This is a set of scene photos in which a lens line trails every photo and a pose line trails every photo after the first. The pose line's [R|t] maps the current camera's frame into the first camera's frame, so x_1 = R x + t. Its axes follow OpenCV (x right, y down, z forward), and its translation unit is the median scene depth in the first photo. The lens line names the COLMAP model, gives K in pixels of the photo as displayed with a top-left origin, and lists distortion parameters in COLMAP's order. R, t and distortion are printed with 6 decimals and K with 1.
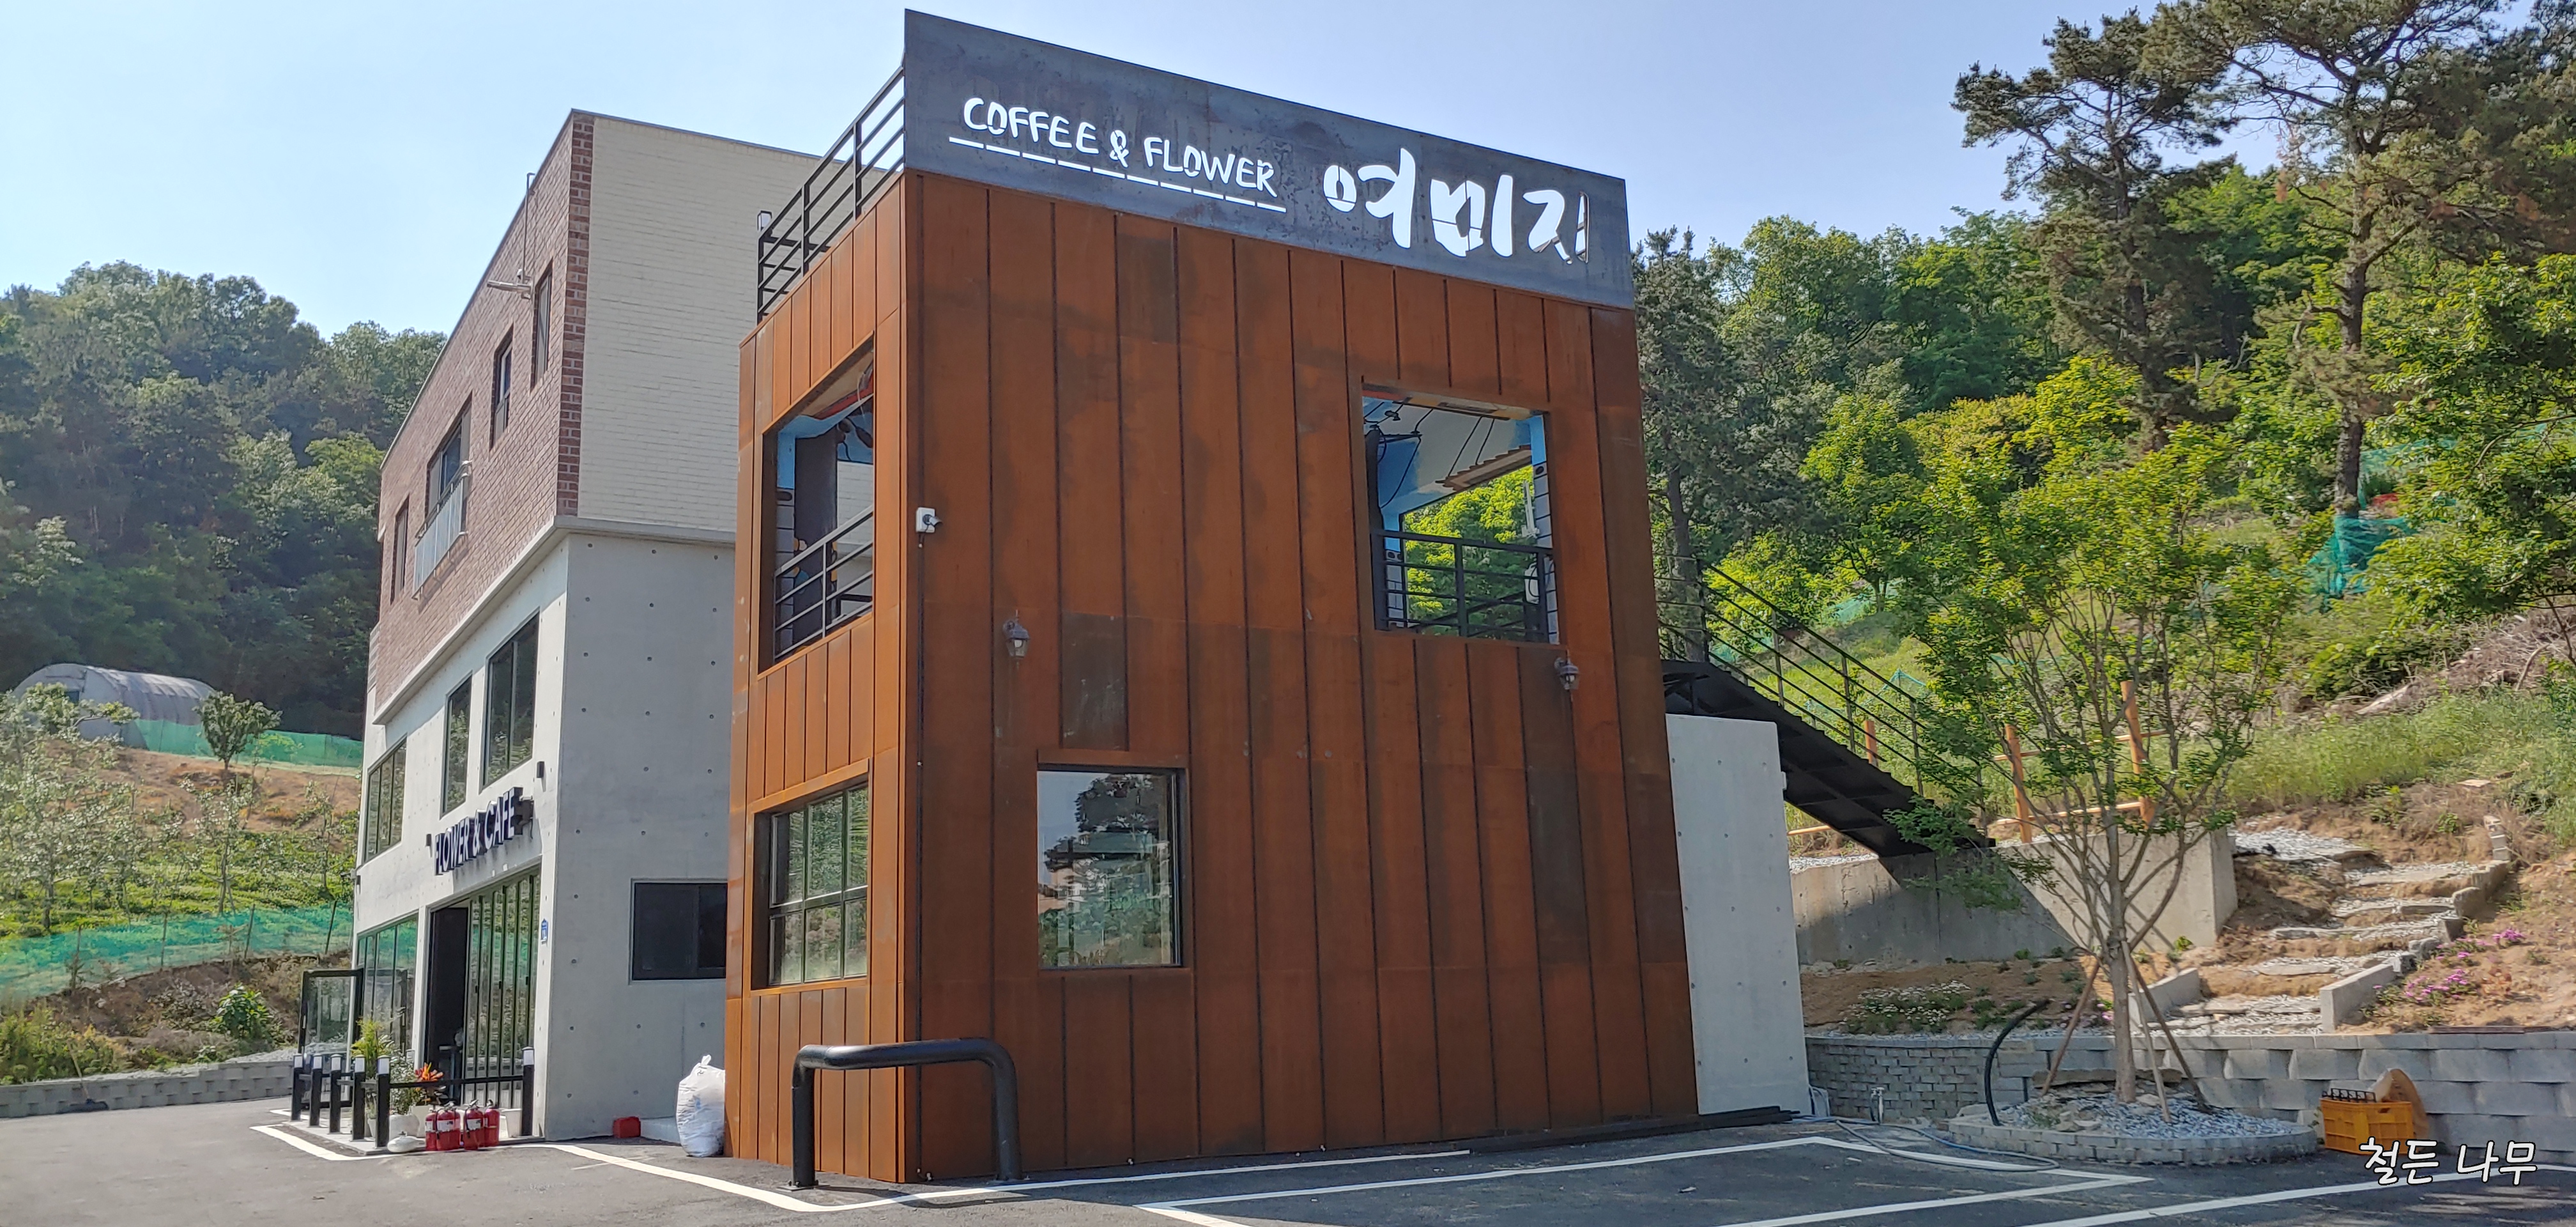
lens RADIAL K [[1953.9, 0, 1264.3], [0, 1953.9, 542.6], [0, 0, 1]] dist [0.036353, -0.069025]
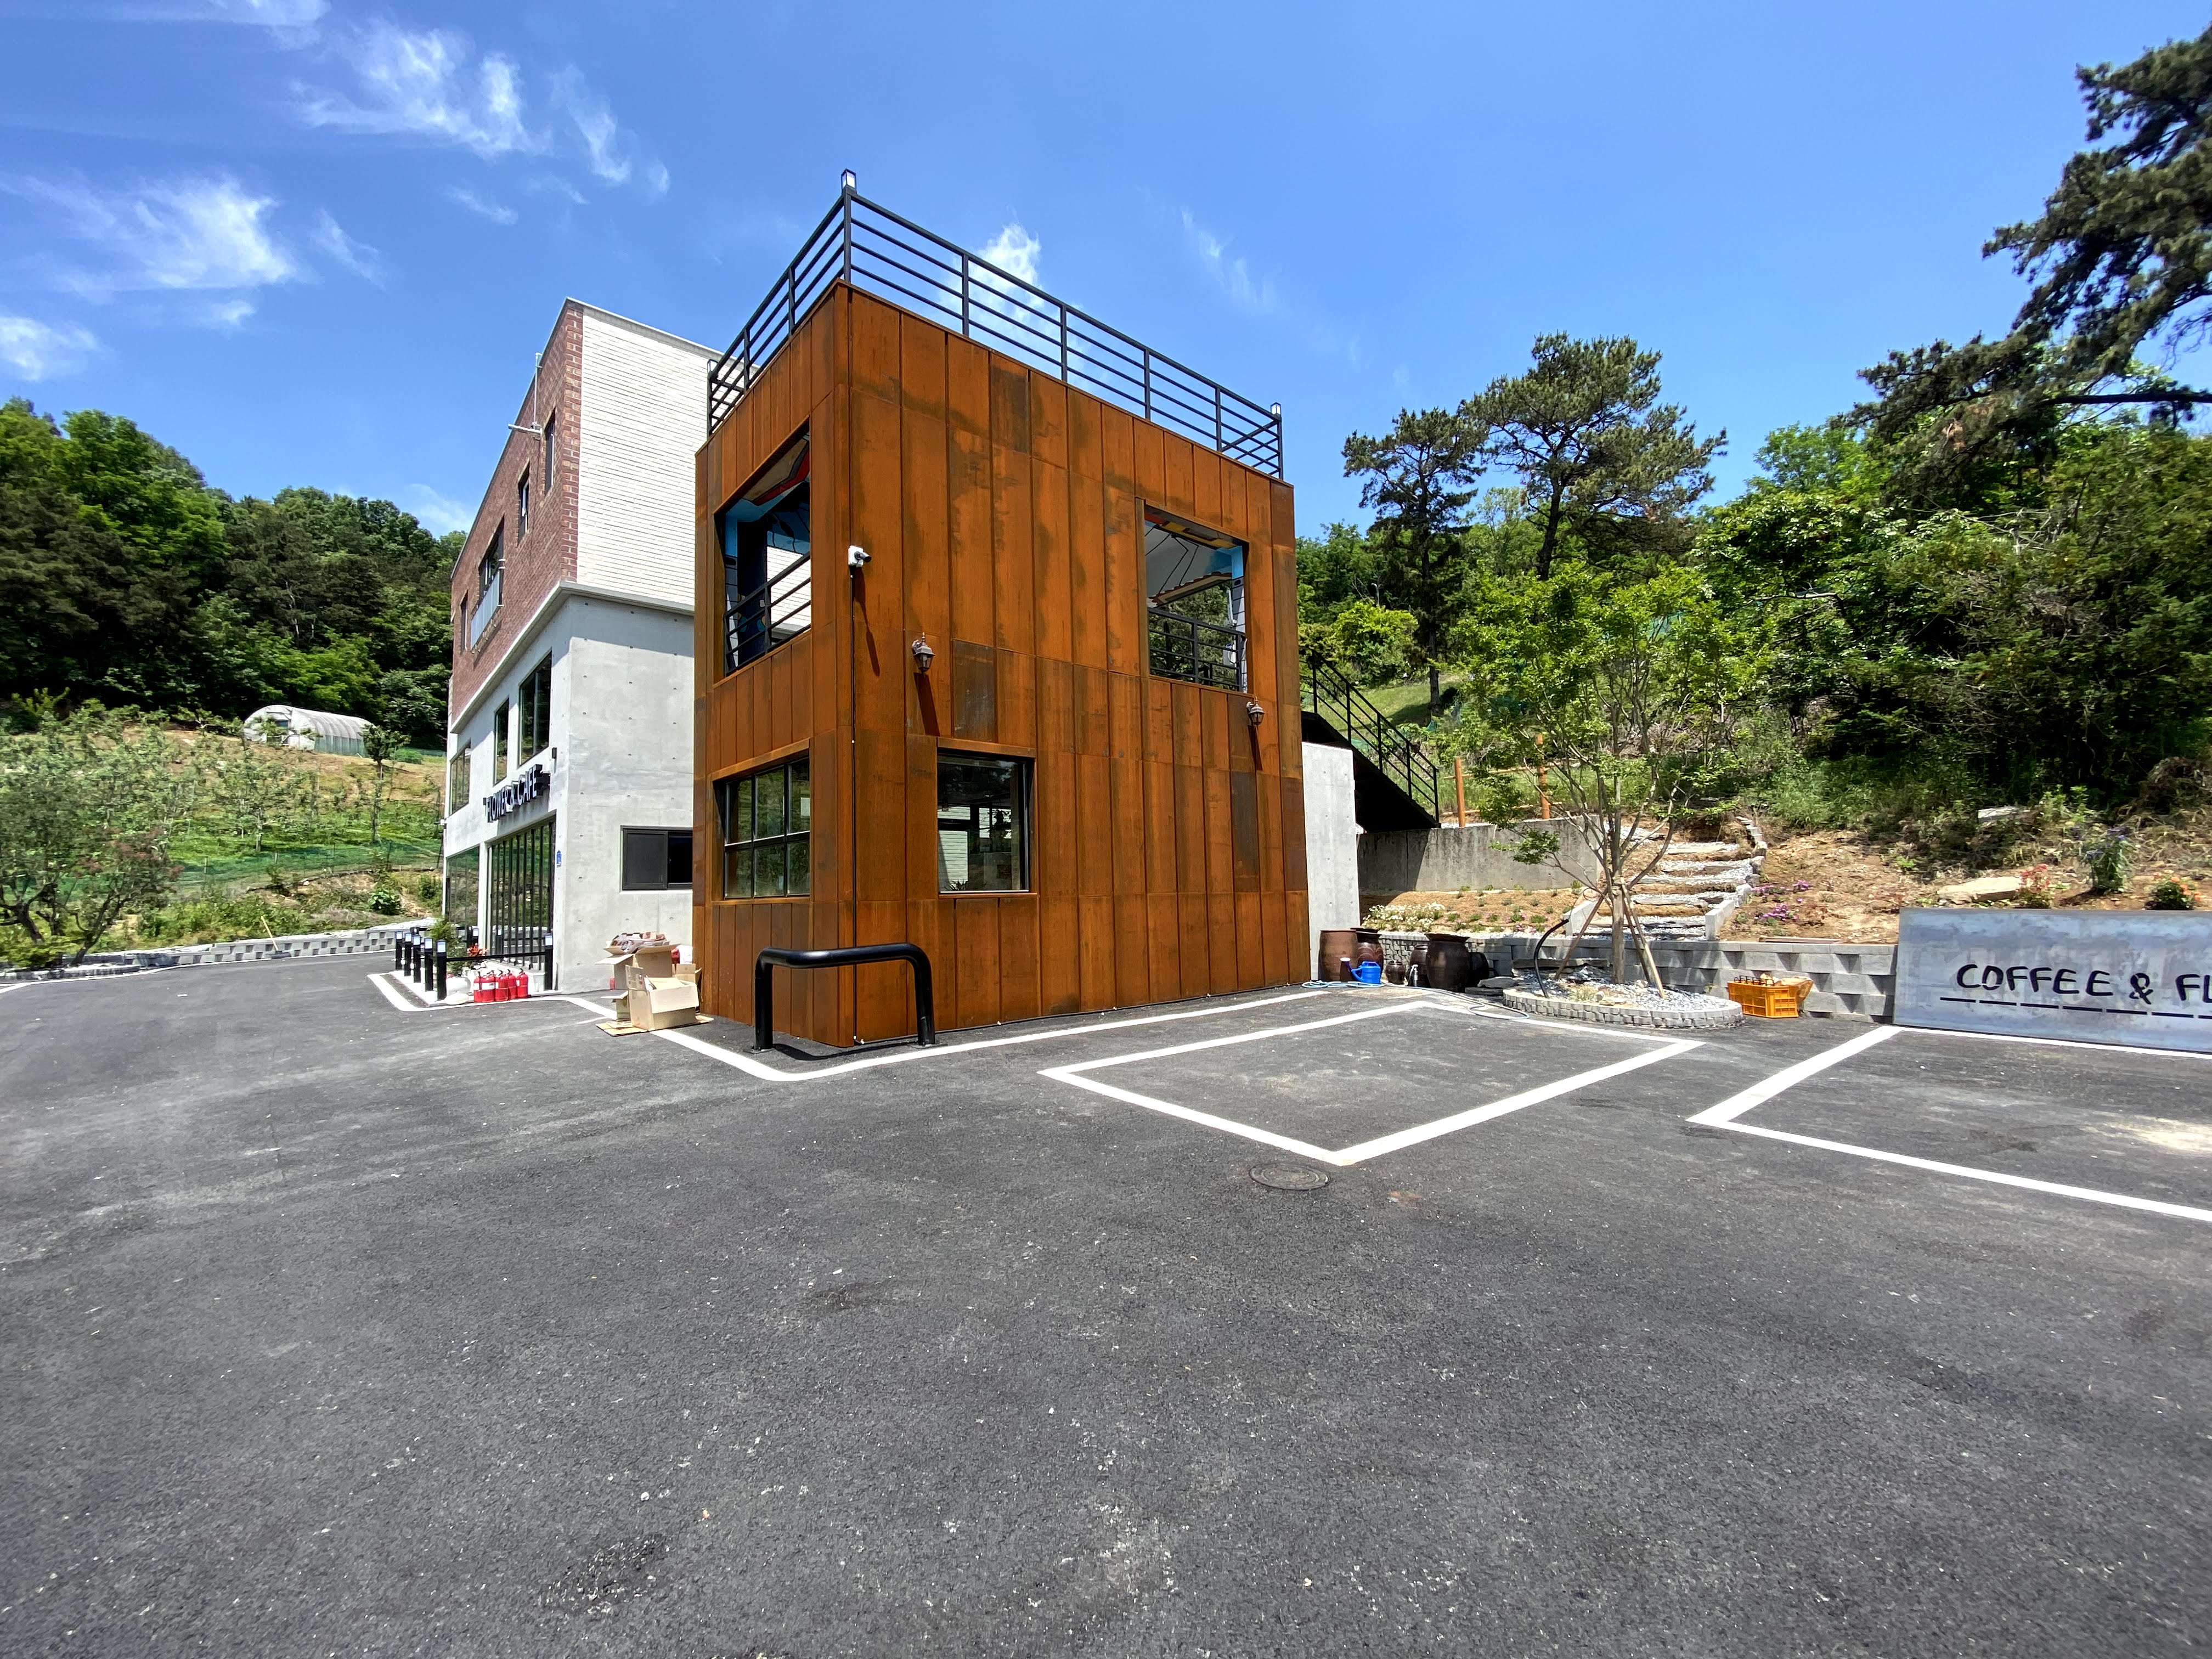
lens RADIAL K [[906.0, 0, 1088.4], [0, 906.0, 819.4], [0, 0, 1]] dist [-0.004206, -0.001243]
pose [[0.985344, 0.025922, 0.168598, -0.080951], [-0.050117, 0.988757, 0.140882, 0.047203], [-0.163050, -0.147267, 0.975565, 0.248729]]
